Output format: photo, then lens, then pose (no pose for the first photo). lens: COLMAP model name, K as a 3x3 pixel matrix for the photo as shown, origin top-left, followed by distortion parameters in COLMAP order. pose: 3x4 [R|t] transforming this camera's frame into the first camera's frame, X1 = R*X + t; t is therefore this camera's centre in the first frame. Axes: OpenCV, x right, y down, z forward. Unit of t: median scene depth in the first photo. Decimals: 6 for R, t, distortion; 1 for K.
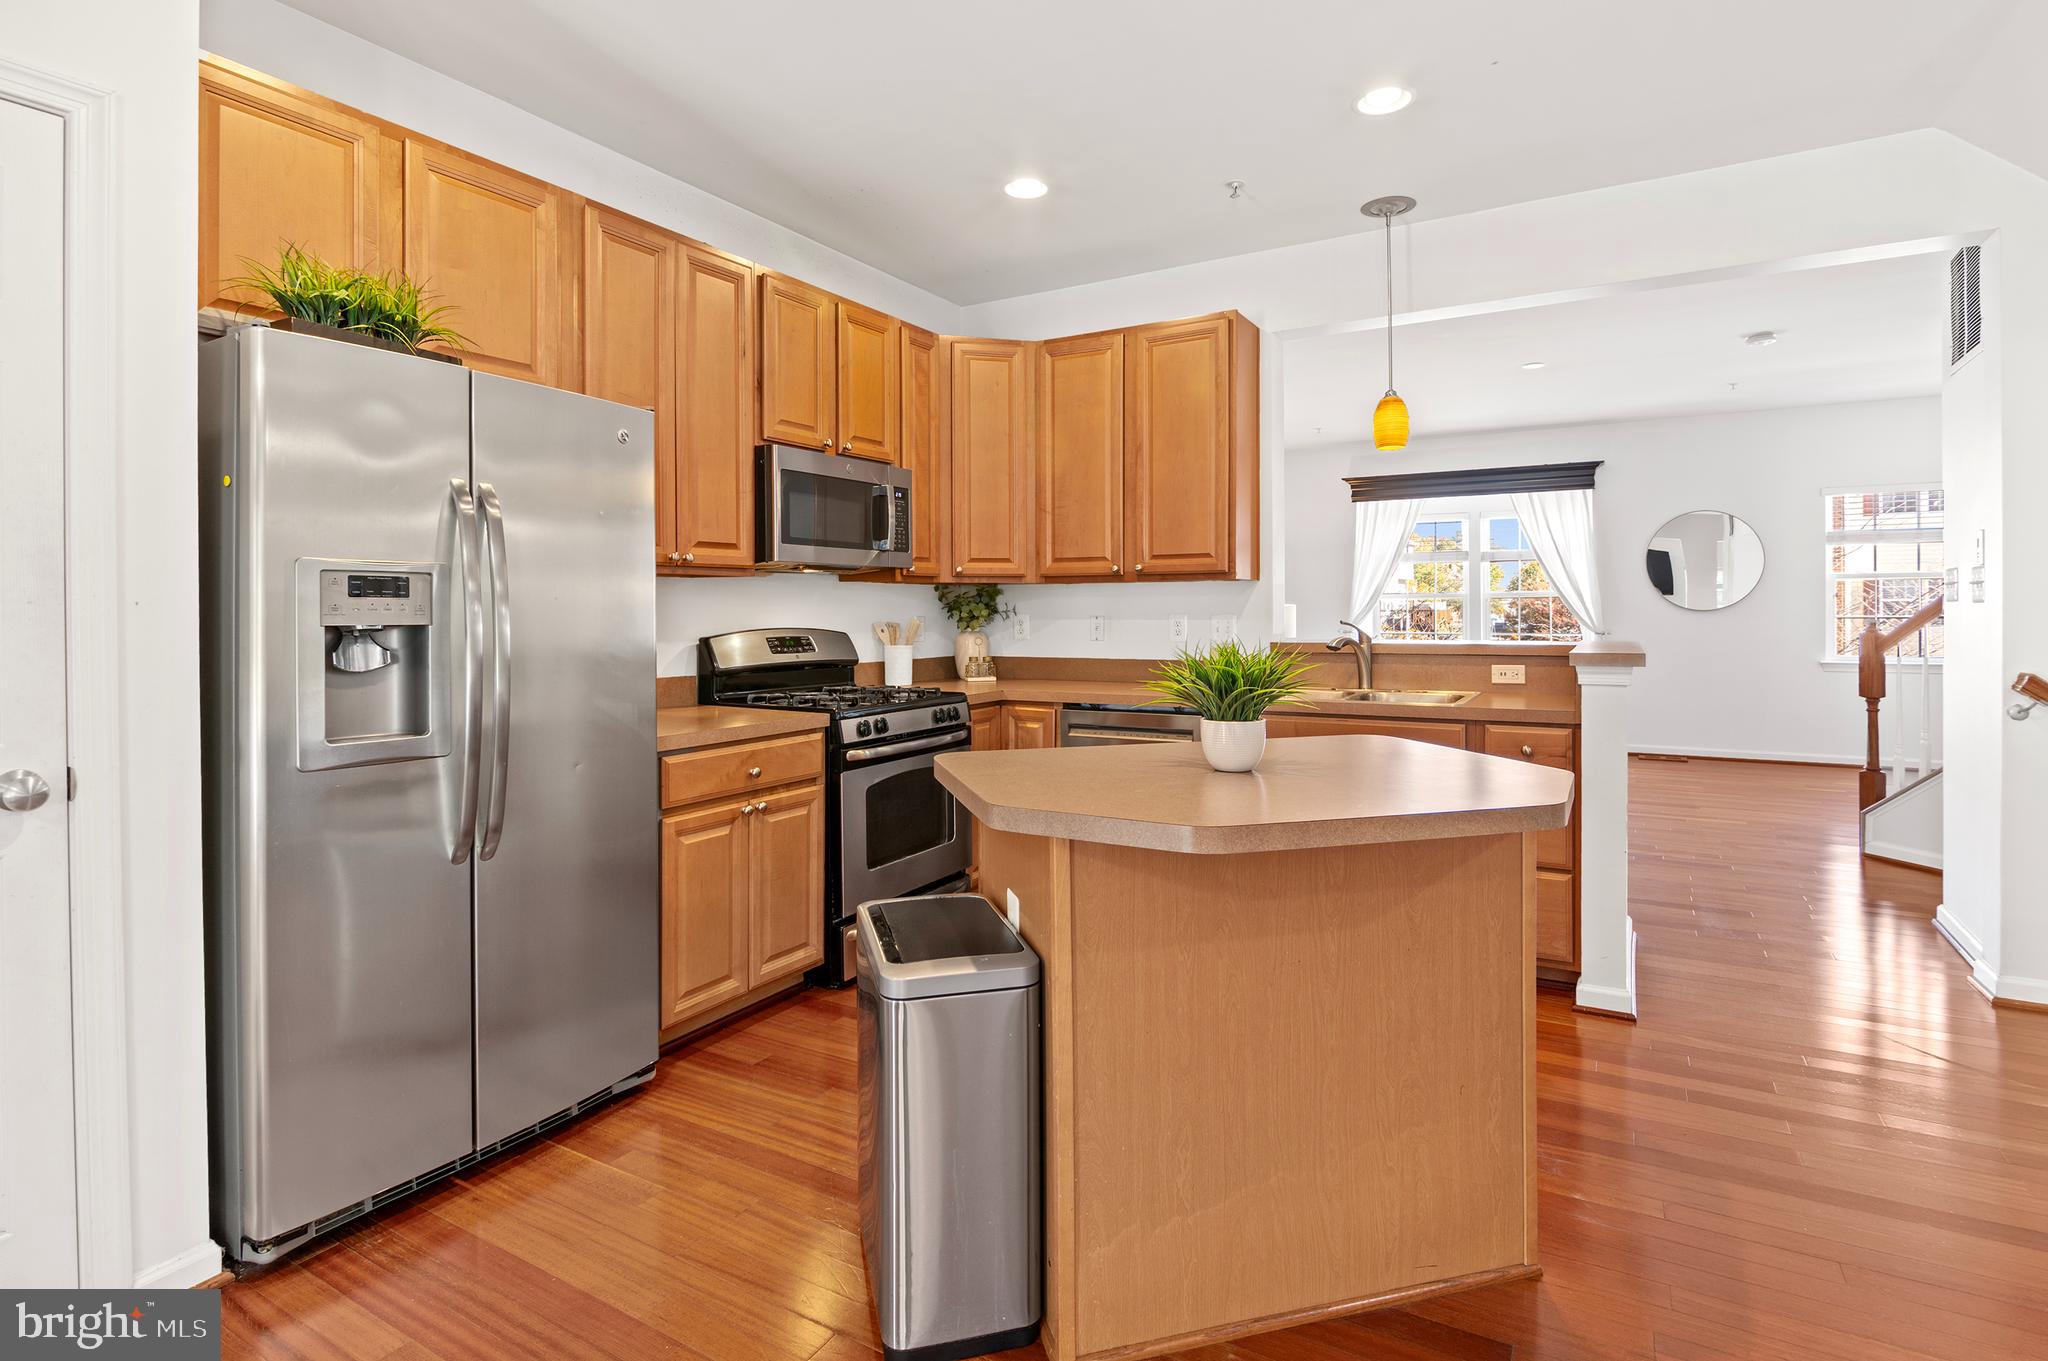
lens RADIAL K [[1015.5, 0, 1018.9], [0, 1015.5, 608.4], [0, 0, 1]] dist [-0.002051, -0.006269]
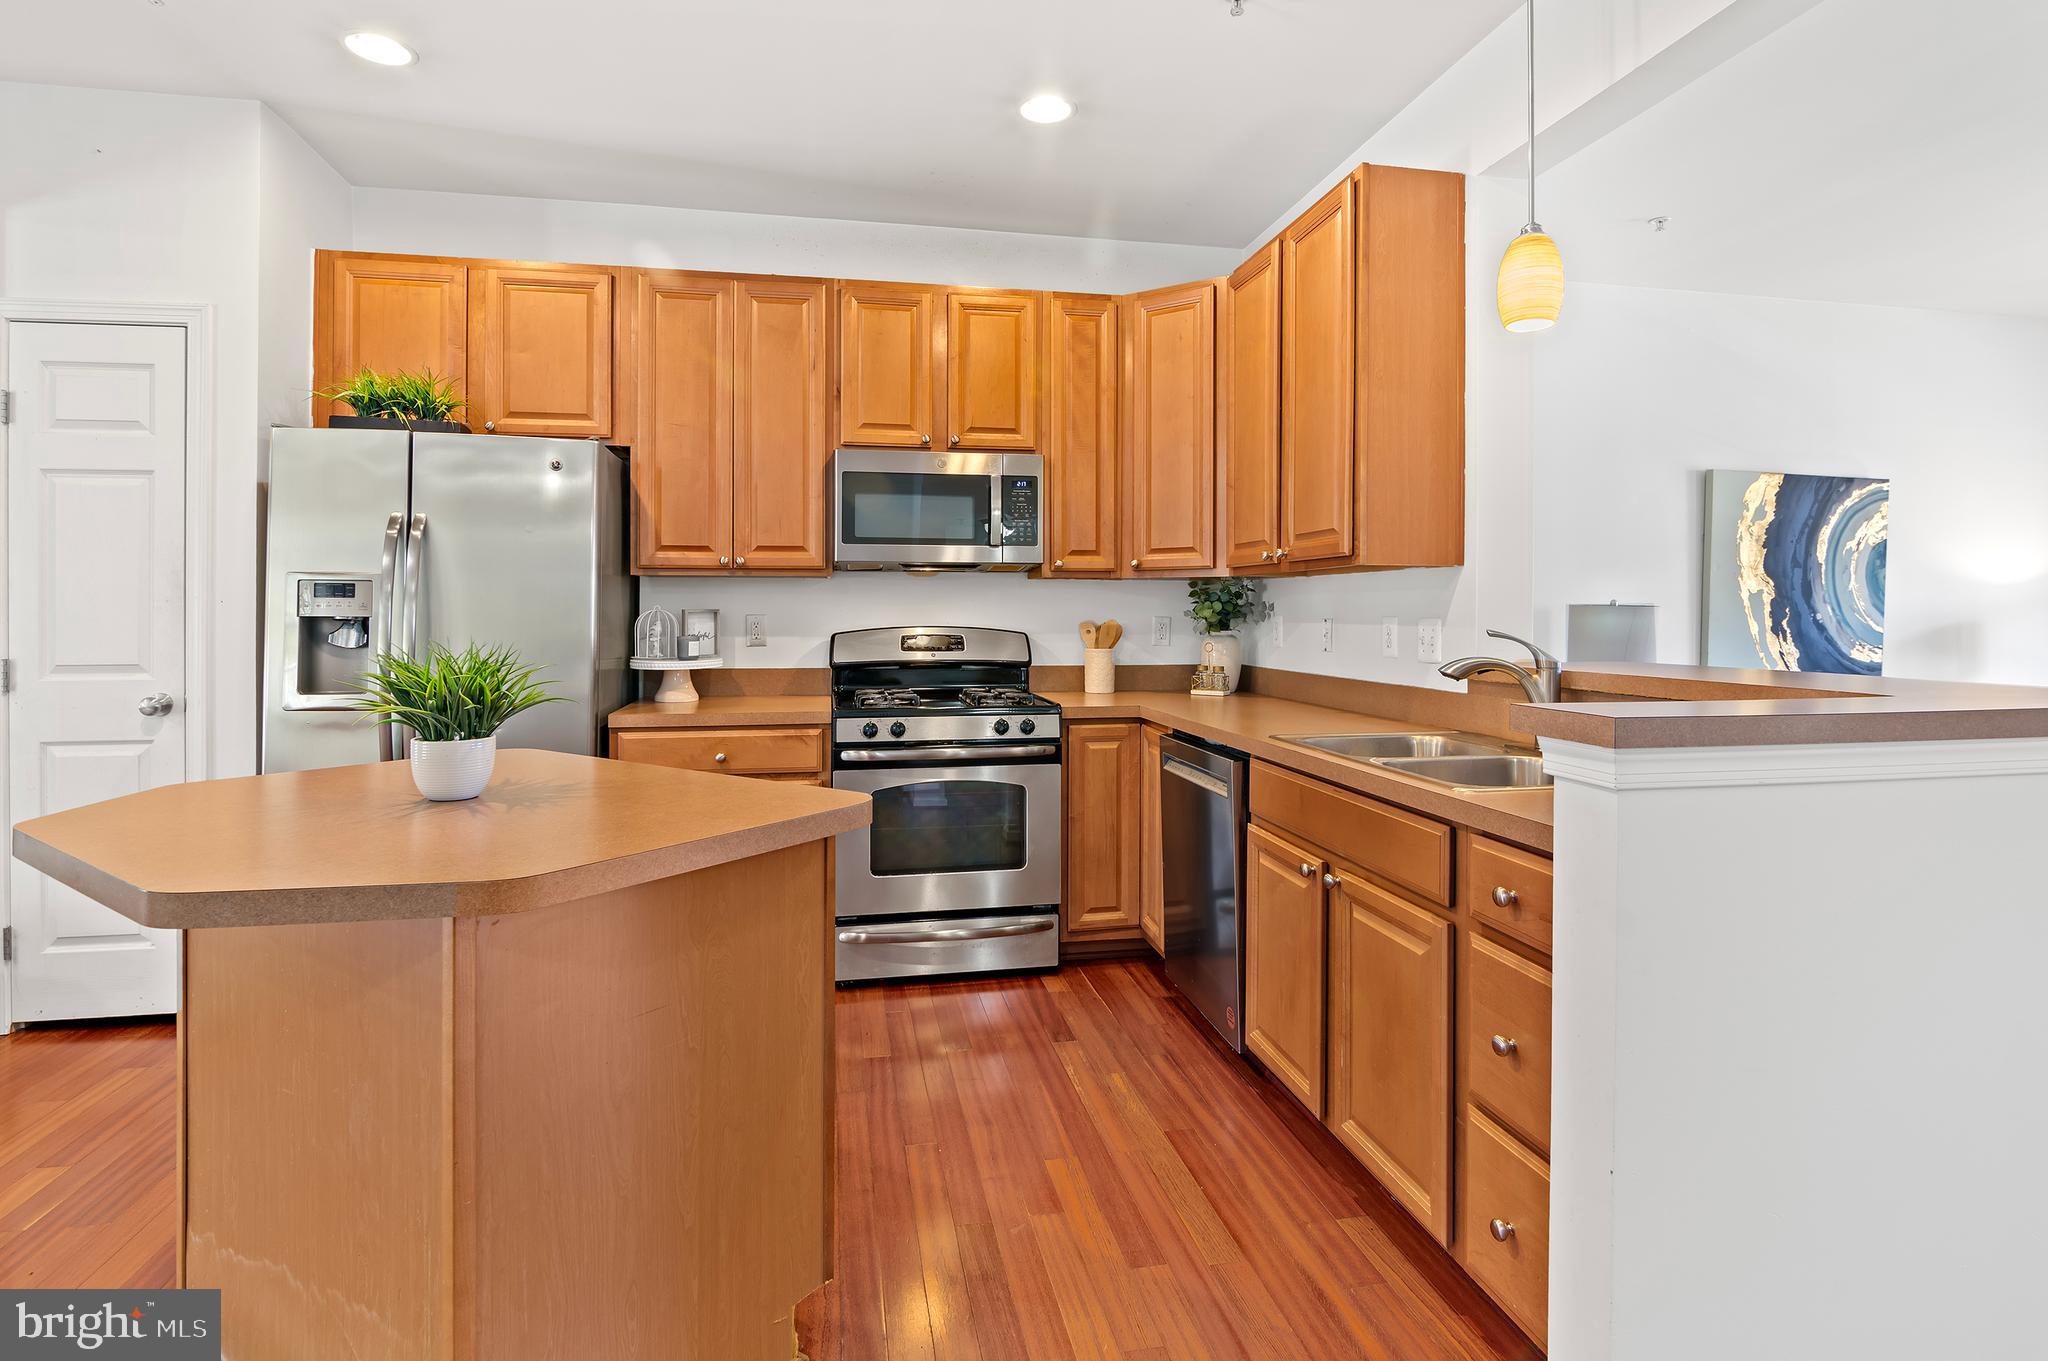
lens RADIAL K [[1015.5, 0, 1009.2], [0, 1015.5, 603.9], [0, 0, 1]] dist [-0.002051, -0.006269]
pose [[0.646356, 0.000794, -0.763035, 0.582596], [-0.004444, 0.999986, -0.002724, -0.000690], [0.763023, 0.005151, 0.646351, 0.402498]]
